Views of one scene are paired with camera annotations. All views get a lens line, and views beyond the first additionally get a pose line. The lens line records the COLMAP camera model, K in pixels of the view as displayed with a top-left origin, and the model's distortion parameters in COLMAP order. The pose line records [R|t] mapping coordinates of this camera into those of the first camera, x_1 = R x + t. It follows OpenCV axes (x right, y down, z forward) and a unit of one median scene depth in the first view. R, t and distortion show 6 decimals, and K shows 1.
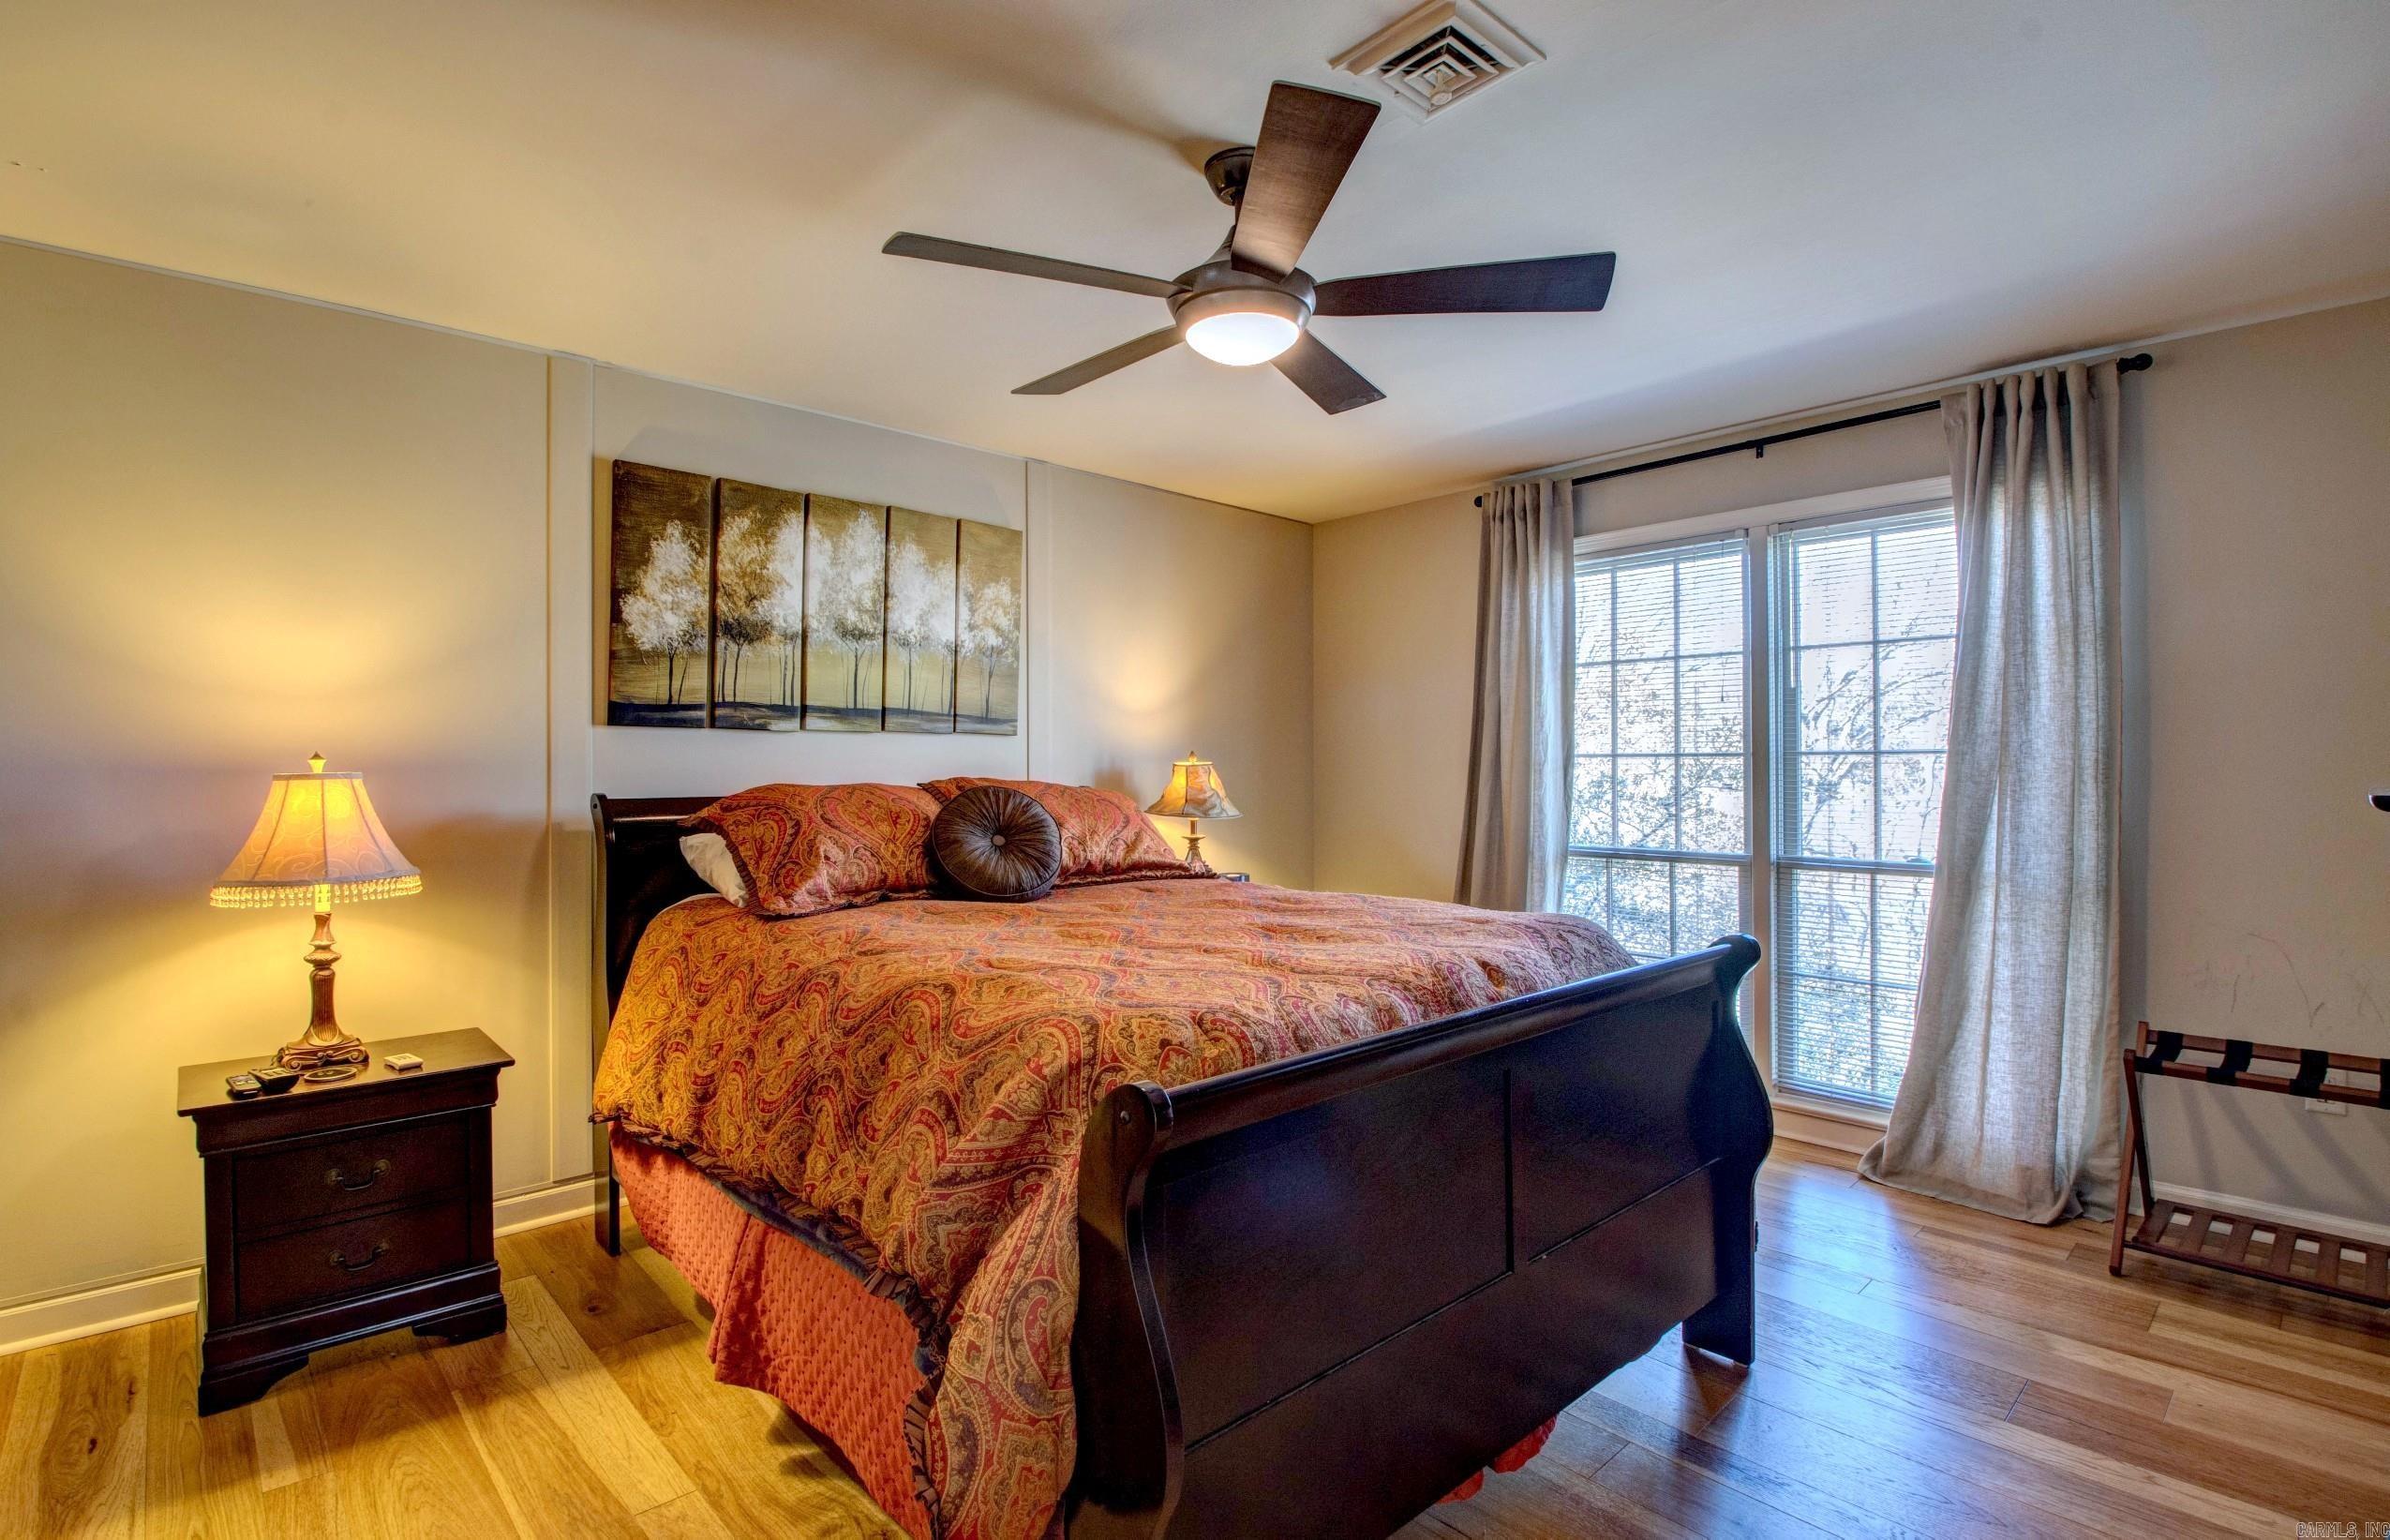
lens RADIAL K [[1127.6, 0, 1183.1], [0, 1127.6, 760.4], [0, 0, 1]] dist [0.009060, -0.020730]
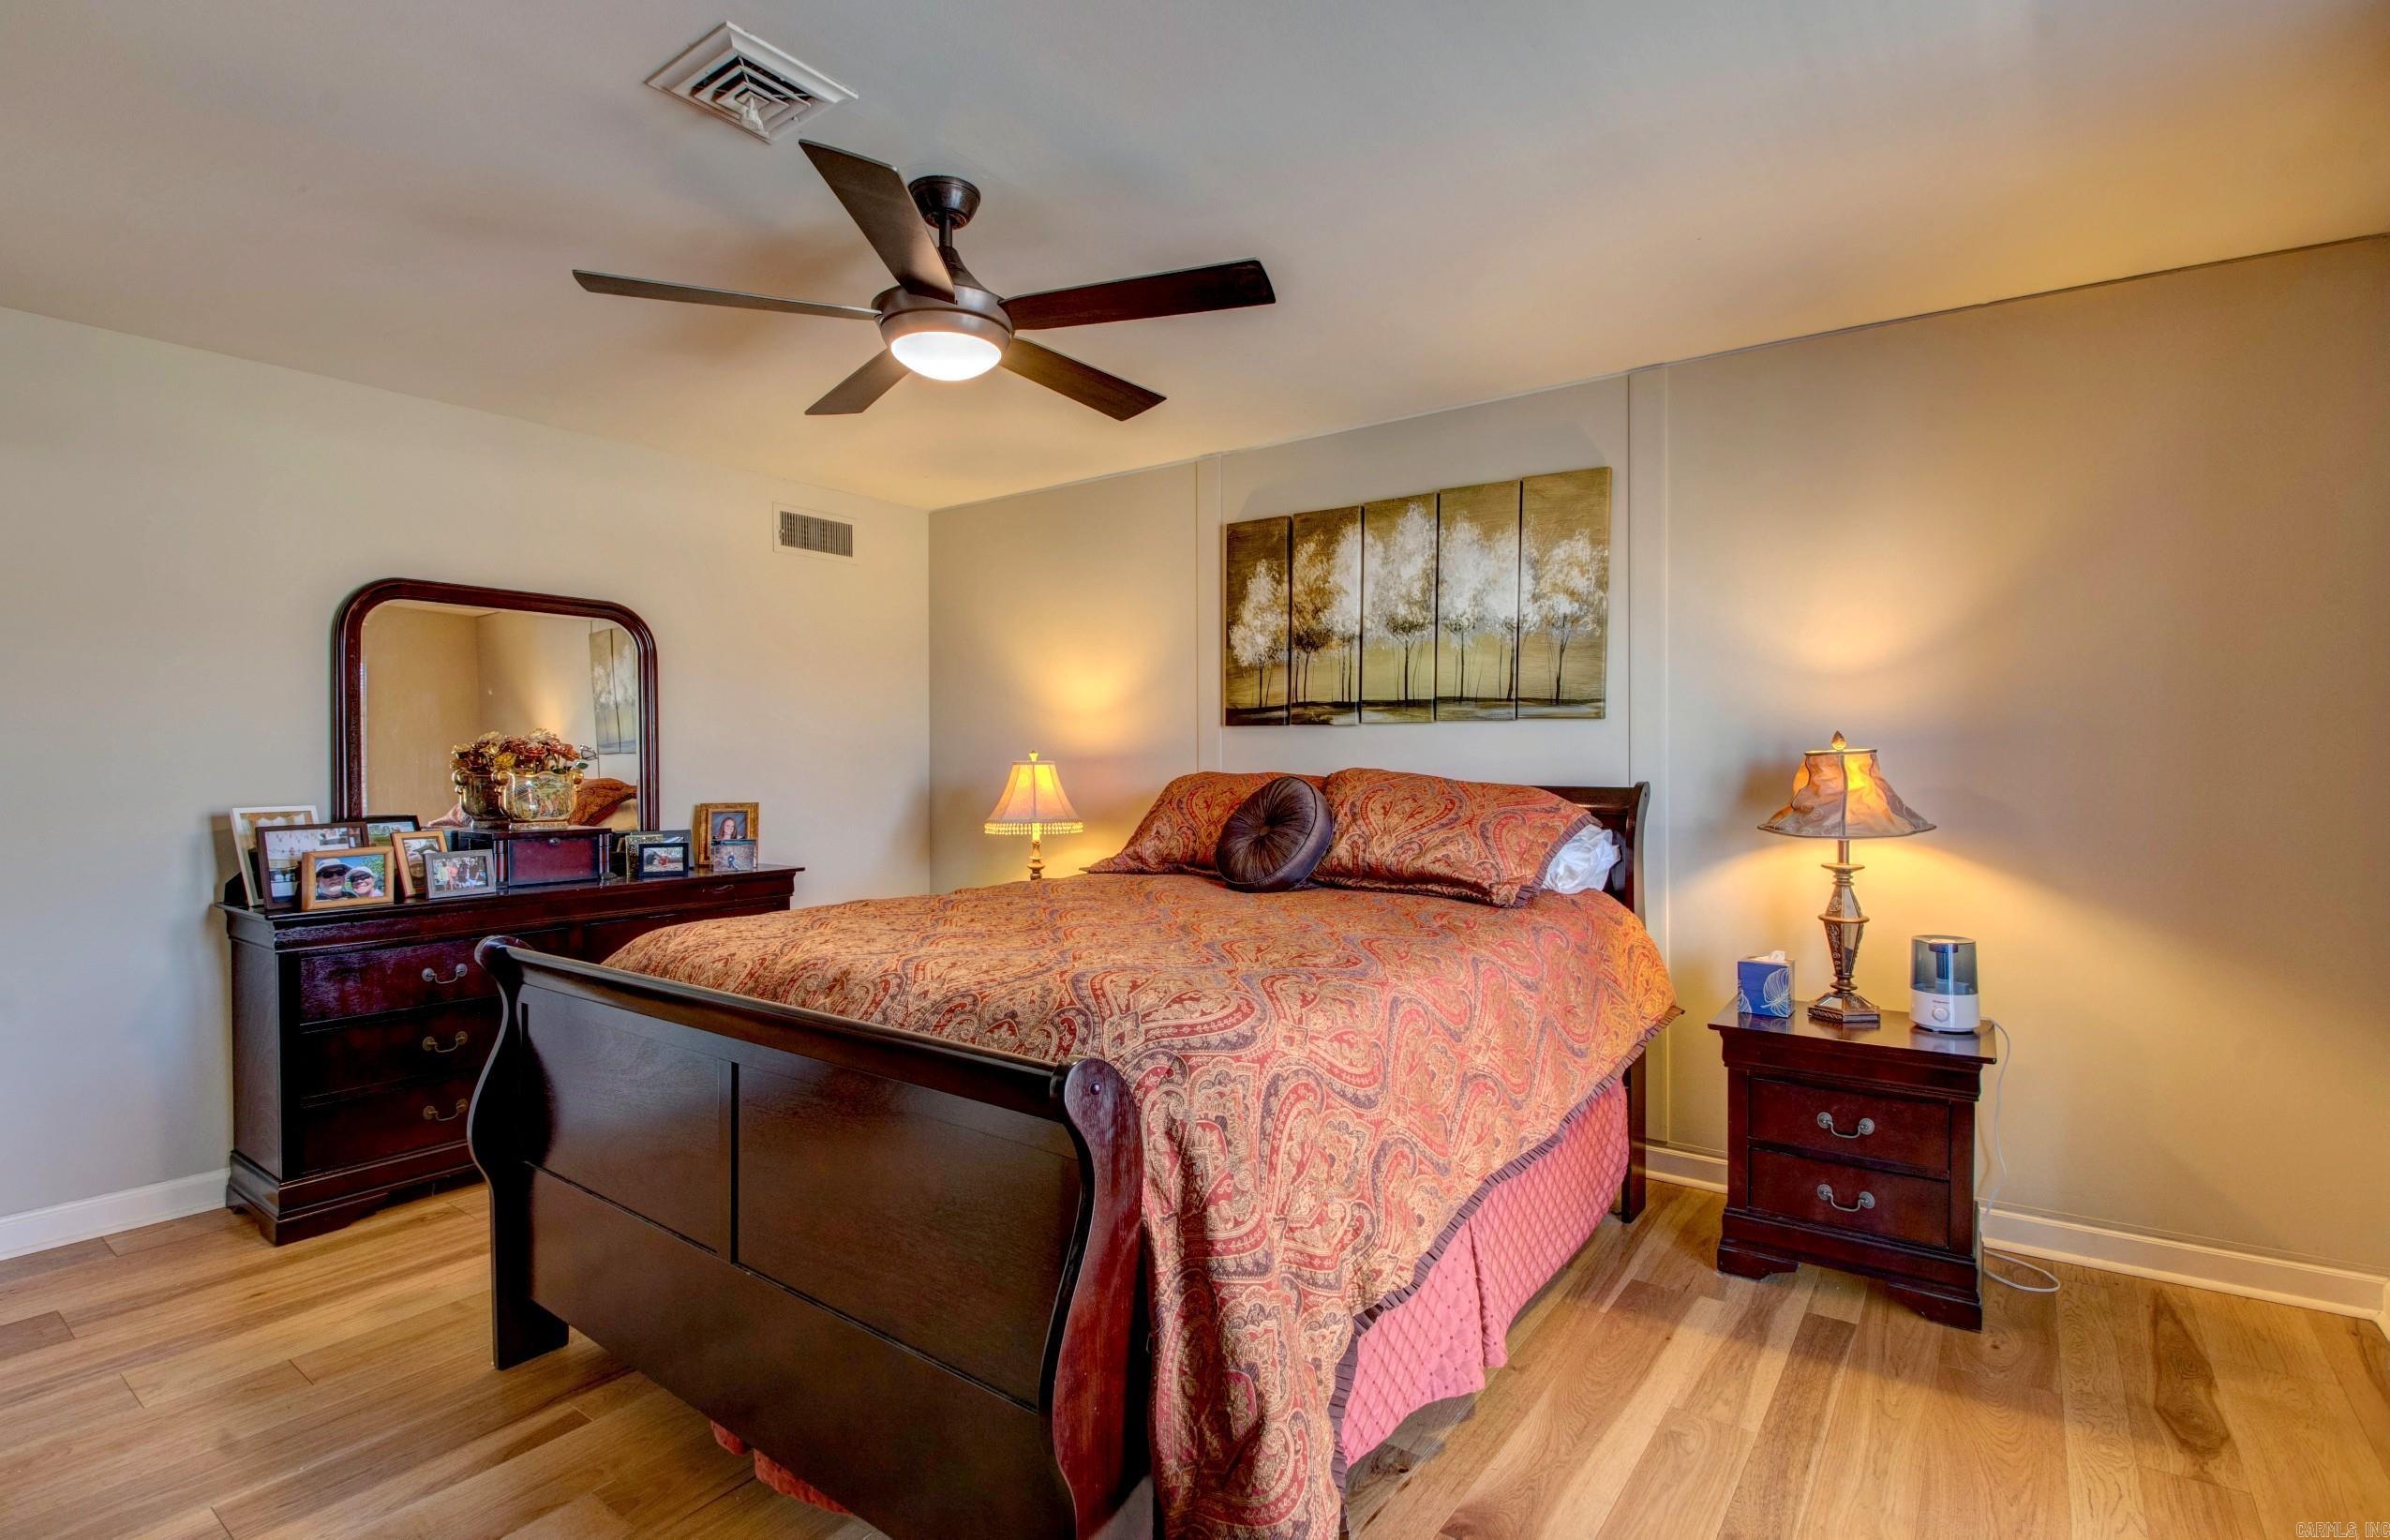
lens RADIAL K [[1127.6, 0, 1183.1], [0, 1127.6, 760.4], [0, 0, 1]] dist [0.009060, -0.020730]
pose [[0.178002, 0.007673, -0.984000, 0.692265], [0.015865, 0.999817, 0.010667, -0.005303], [0.983902, -0.017510, 0.177847, 0.627249]]
